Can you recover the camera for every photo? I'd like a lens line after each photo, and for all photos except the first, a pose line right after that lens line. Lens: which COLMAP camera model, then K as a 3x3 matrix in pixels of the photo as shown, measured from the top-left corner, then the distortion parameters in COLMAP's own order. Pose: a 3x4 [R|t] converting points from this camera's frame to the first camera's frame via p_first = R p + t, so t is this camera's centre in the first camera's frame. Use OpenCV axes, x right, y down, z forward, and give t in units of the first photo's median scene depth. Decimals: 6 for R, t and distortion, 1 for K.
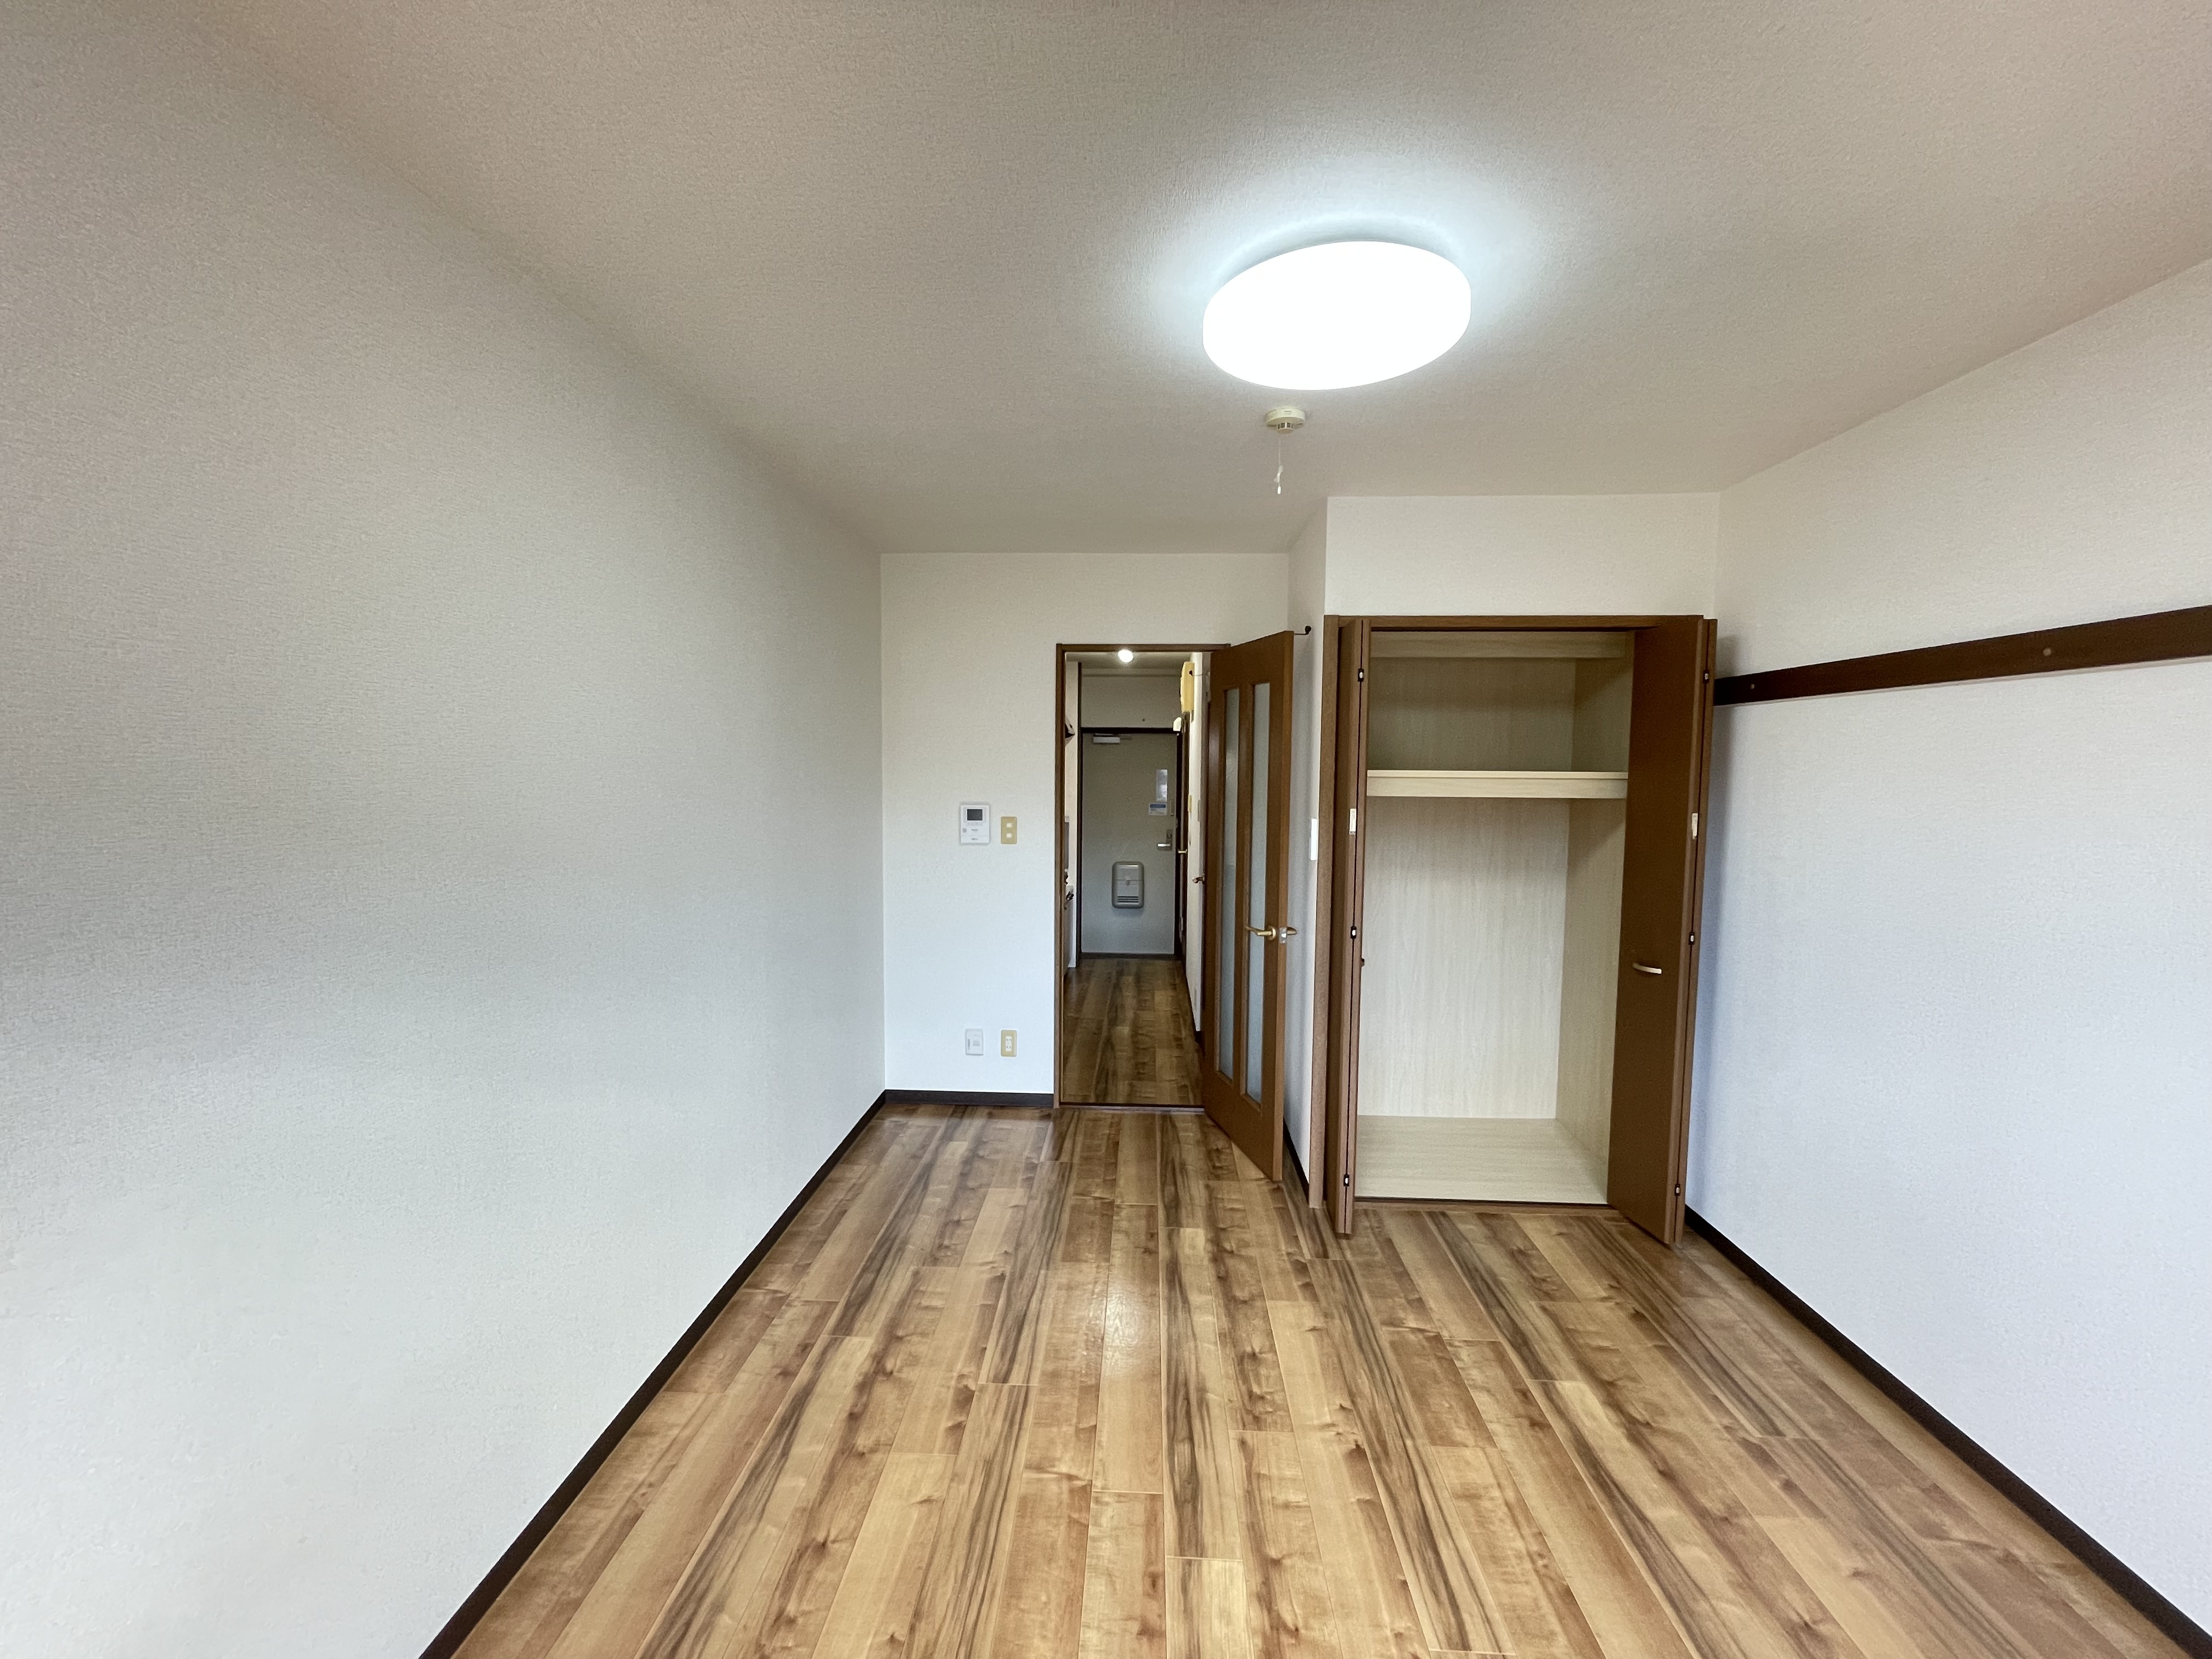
lens RADIAL K [[897.2, 0, 1121.4], [0, 897.2, 820.5], [0, 0, 1]] dist [0.004905, -0.000625]
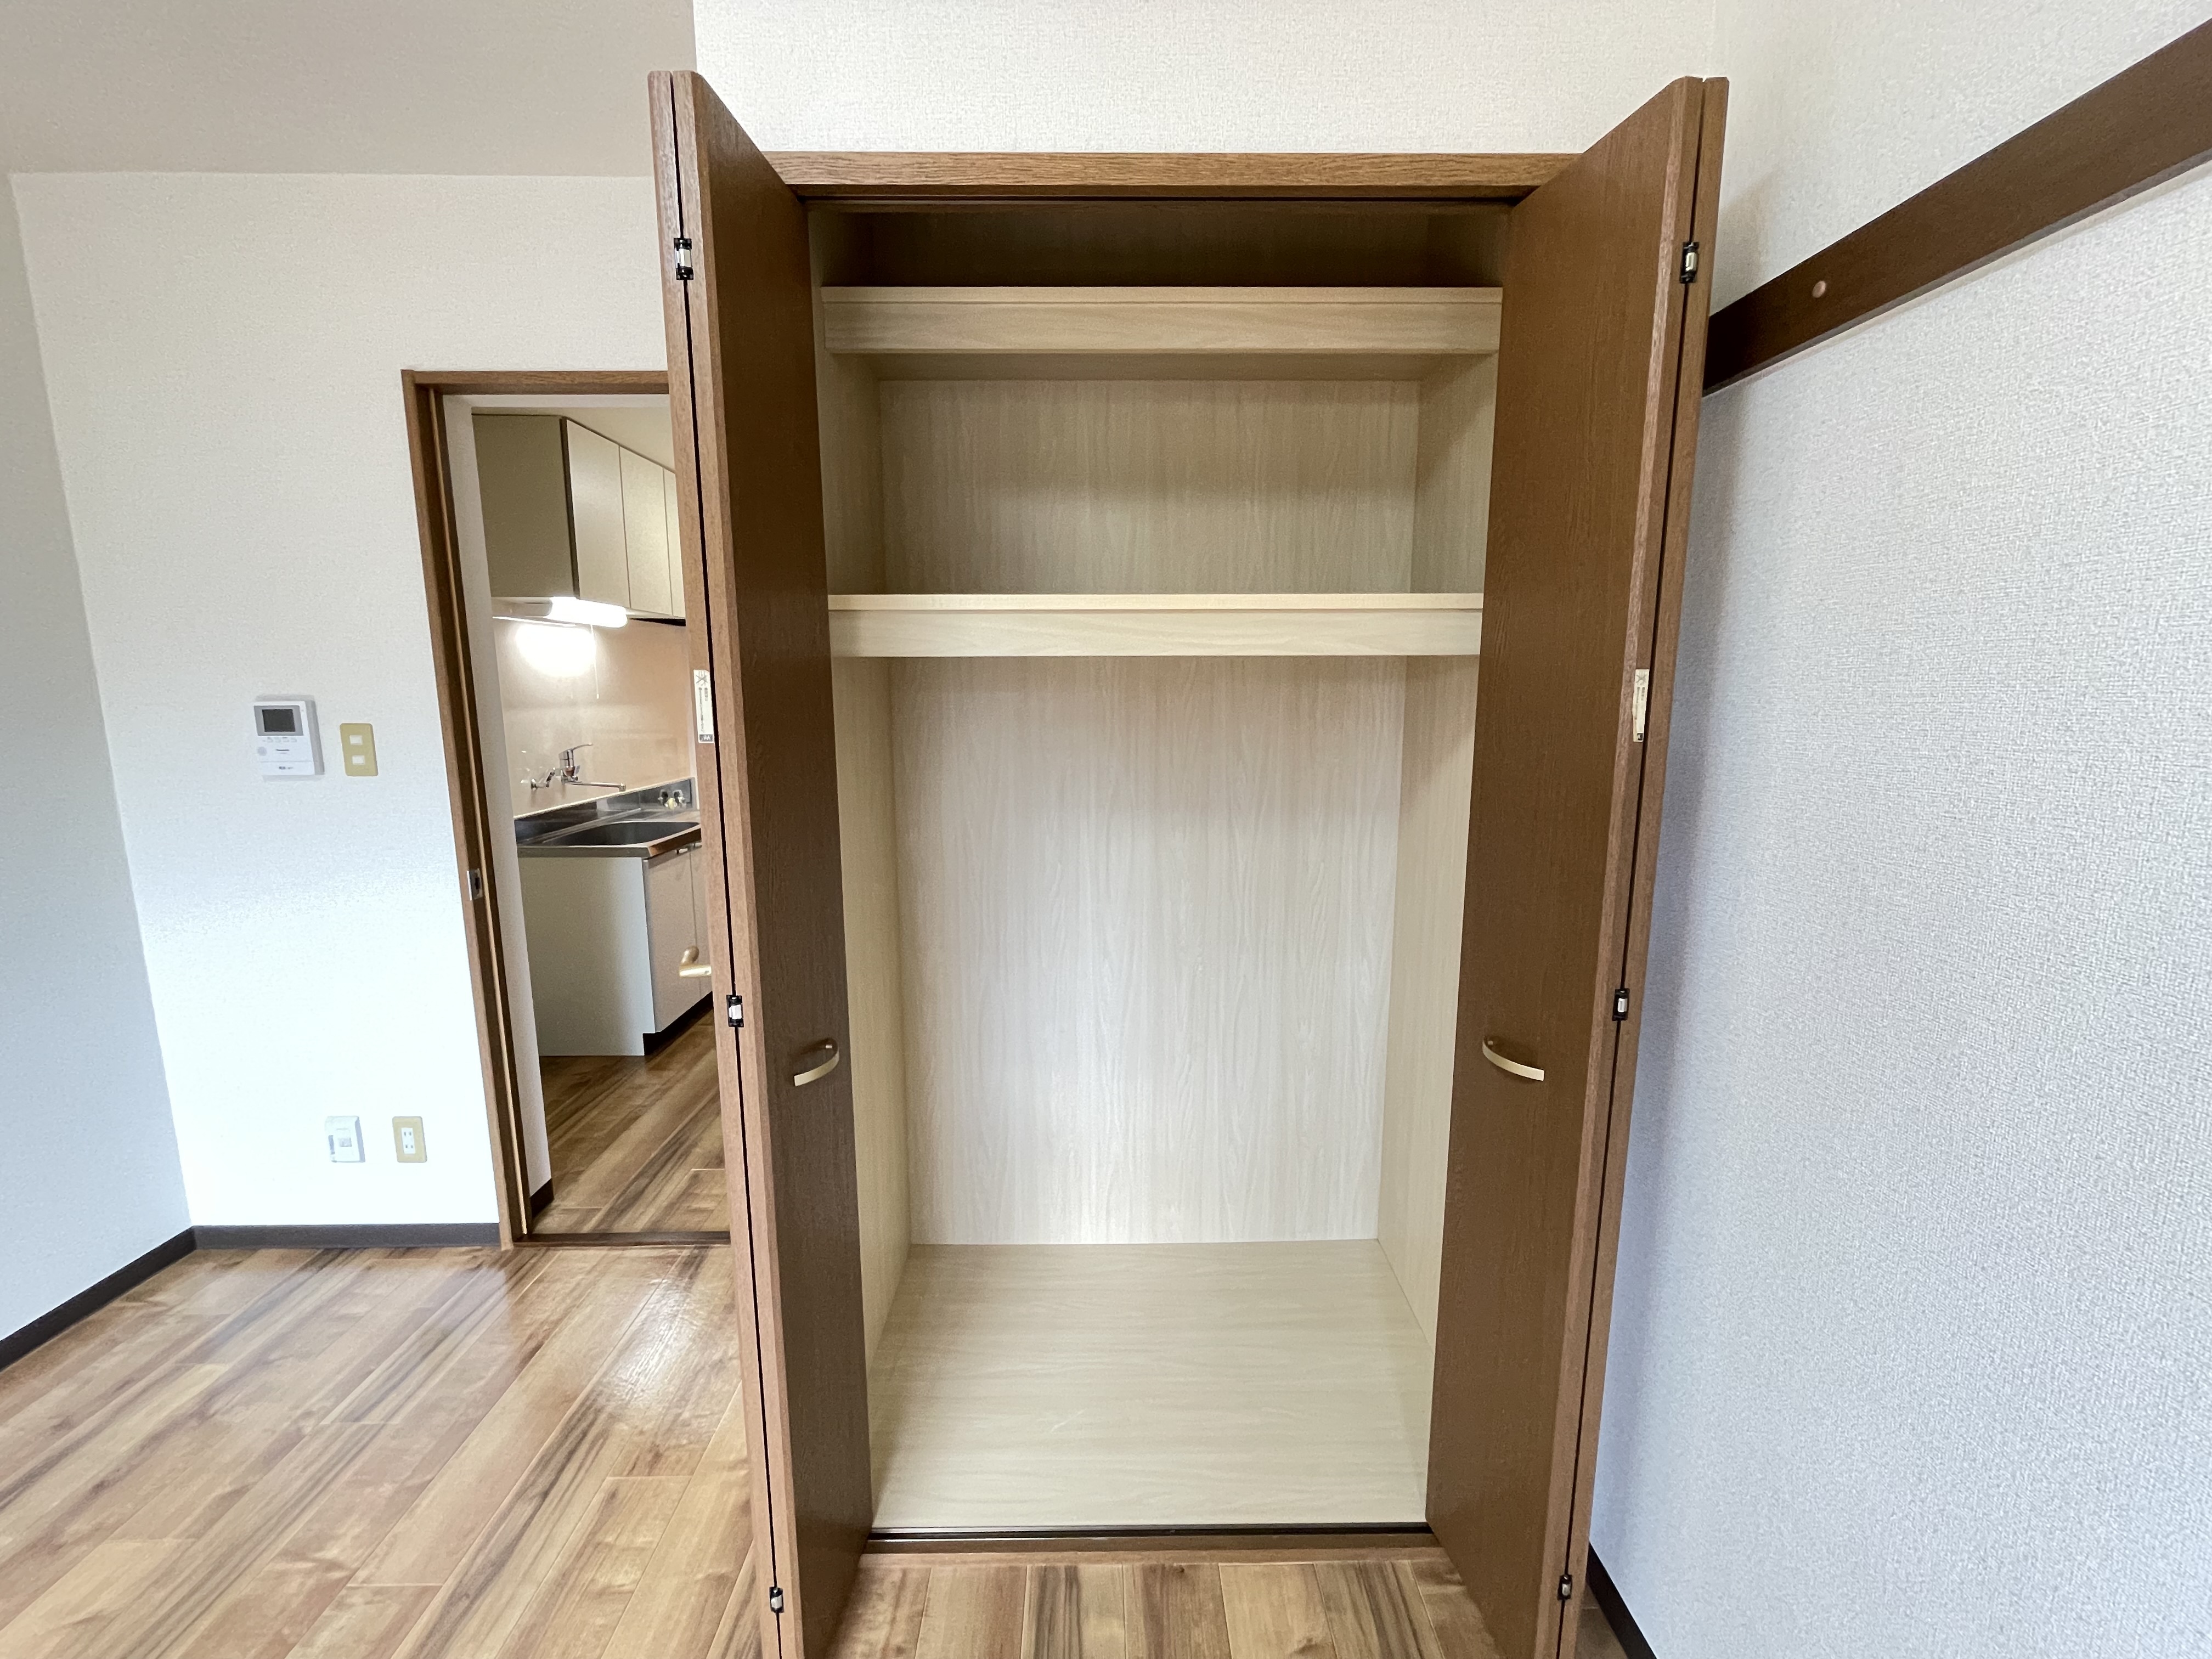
lens RADIAL K [[897.2, 0, 1119.2], [0, 897.2, 815.3], [0, 0, 1]] dist [0.004905, -0.000625]
pose [[0.998254, -0.022581, 0.054588, 0.306299], [0.017479, 0.995589, 0.092183, 0.008984], [-0.056428, -0.091068, 0.994245, 0.486281]]
